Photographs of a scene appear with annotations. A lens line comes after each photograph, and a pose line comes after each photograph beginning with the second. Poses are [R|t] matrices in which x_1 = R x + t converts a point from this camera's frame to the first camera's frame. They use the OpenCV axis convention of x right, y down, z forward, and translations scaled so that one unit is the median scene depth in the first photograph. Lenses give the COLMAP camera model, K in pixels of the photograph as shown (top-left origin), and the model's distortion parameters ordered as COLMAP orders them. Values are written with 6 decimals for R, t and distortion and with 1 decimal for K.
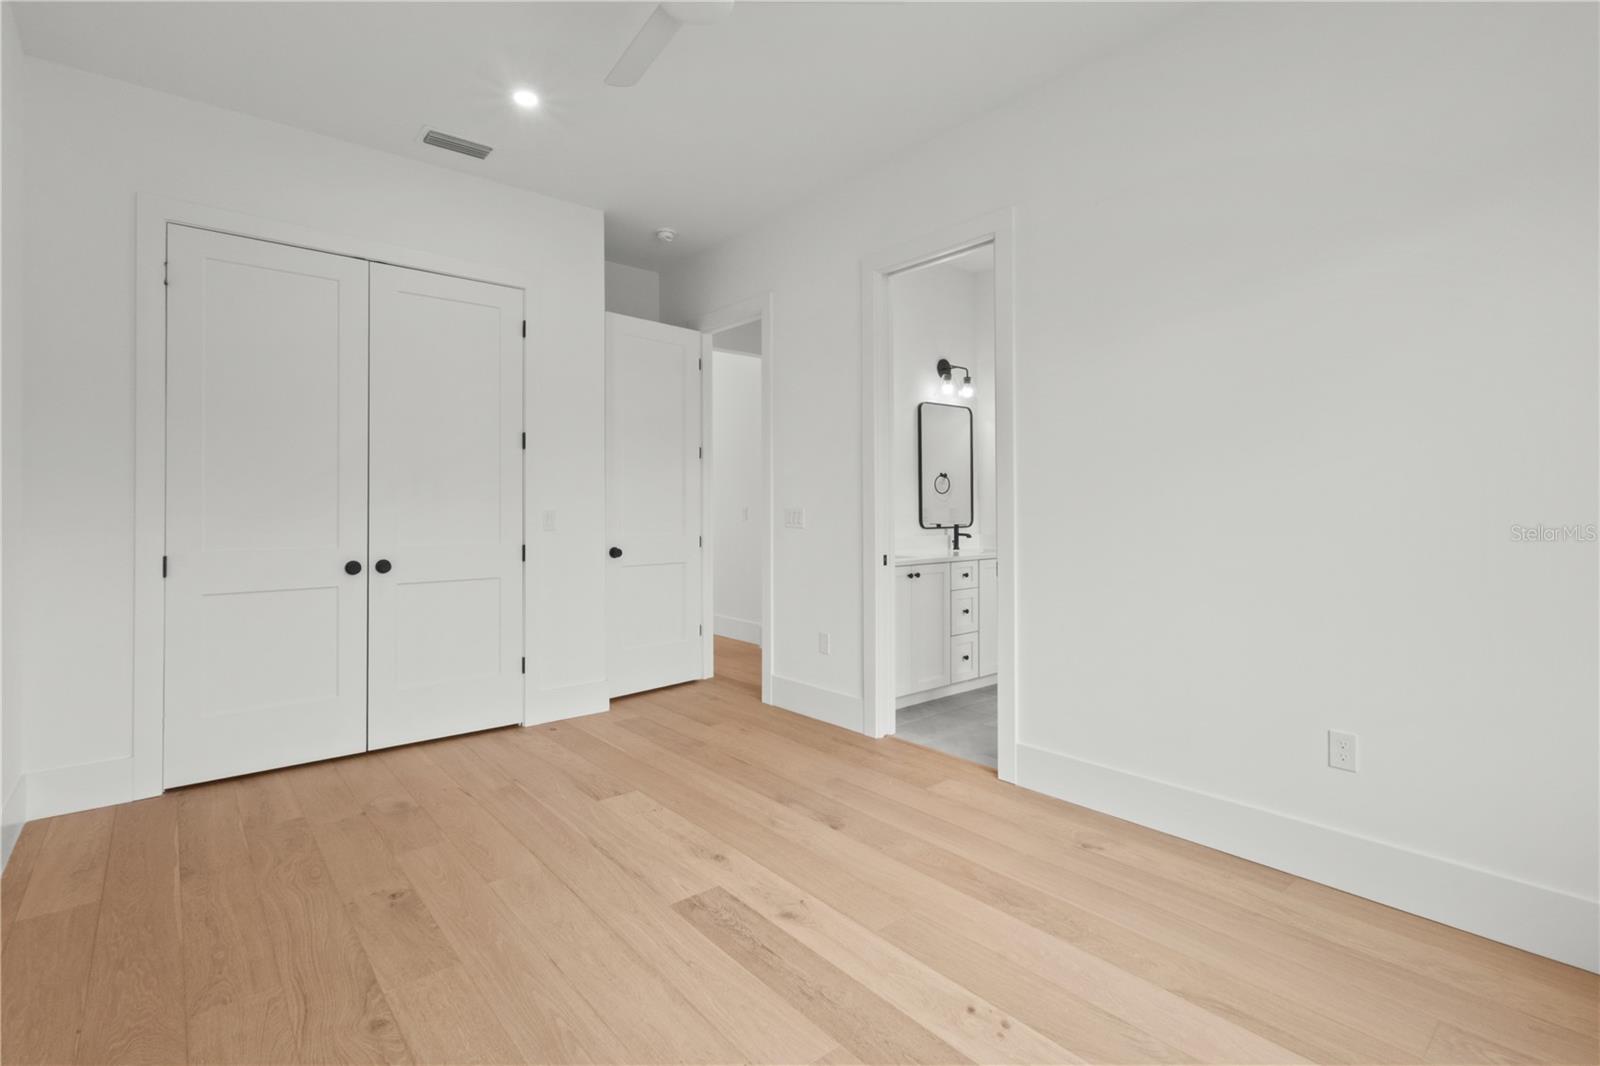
lens RADIAL K [[740.1, 0, 802.7], [0, 740.1, 520.1], [0, 0, 1]] dist [0.003855, 0.000462]
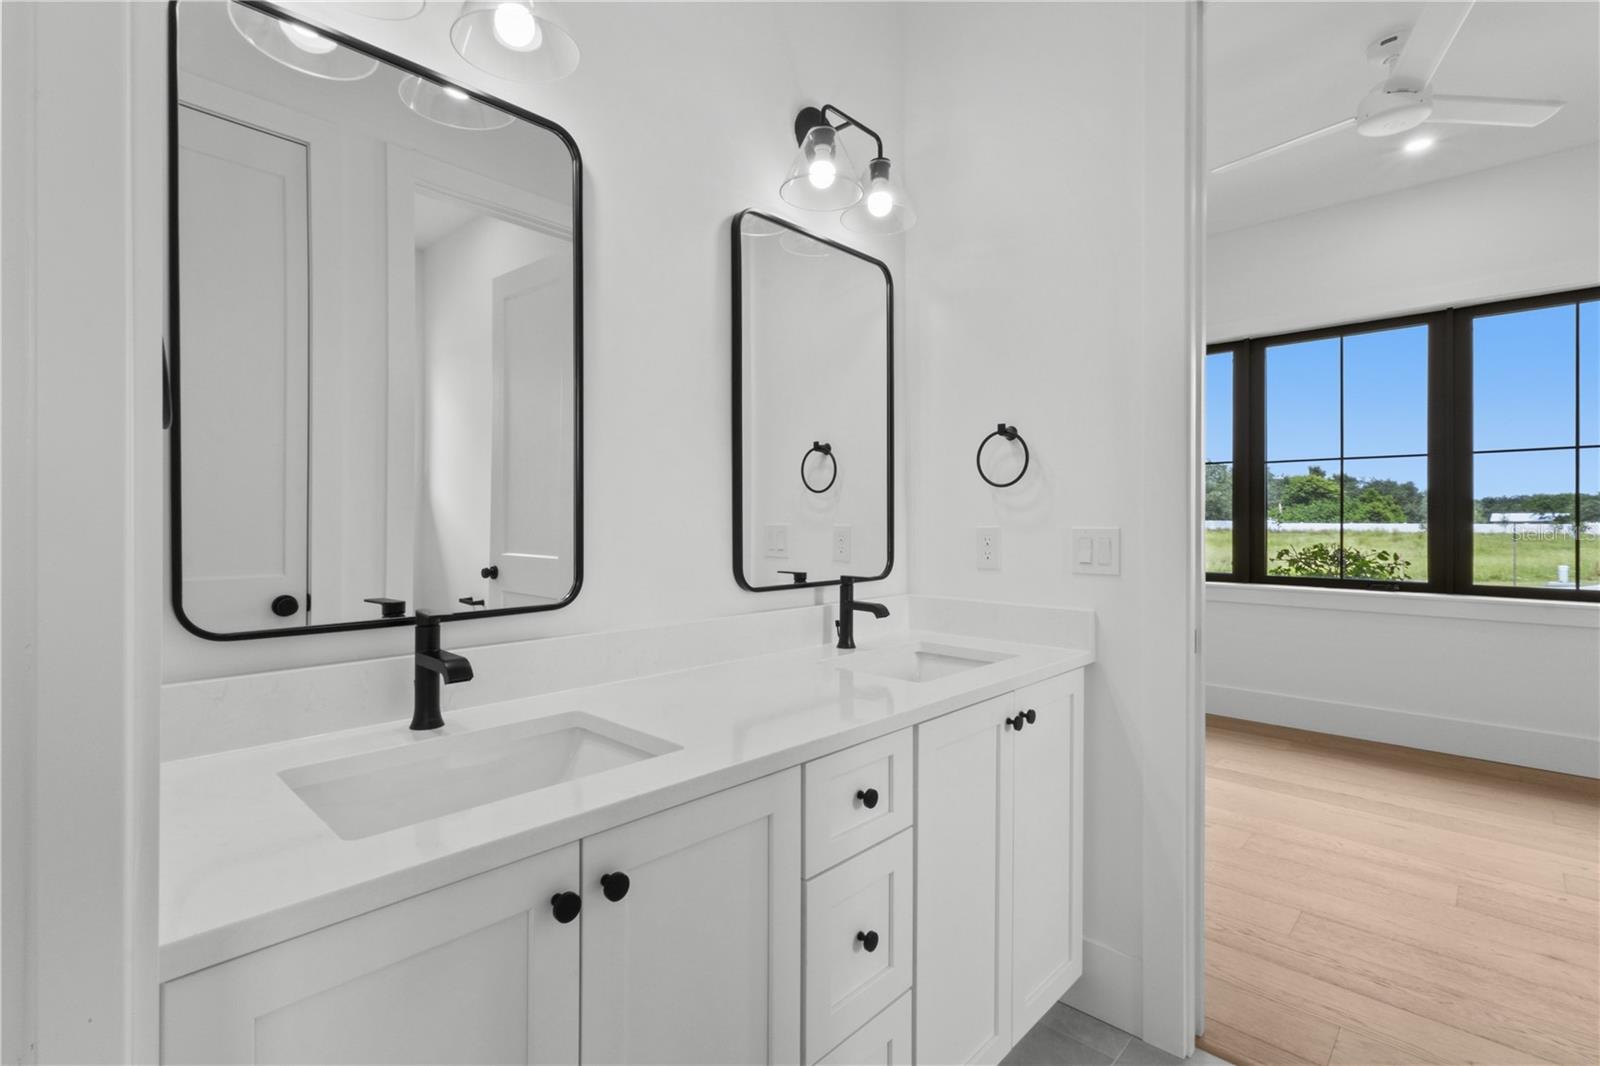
lens RADIAL K [[740.1, 0, 799.8], [0, 740.1, 527.0], [0, 0, 1]] dist [0.003855, 0.000462]
pose [[0.994404, 0.007516, 0.105381, 0.149163], [-0.006366, 0.999917, -0.011242, -0.013696], [-0.105457, 0.010508, 0.994368, 0.657127]]
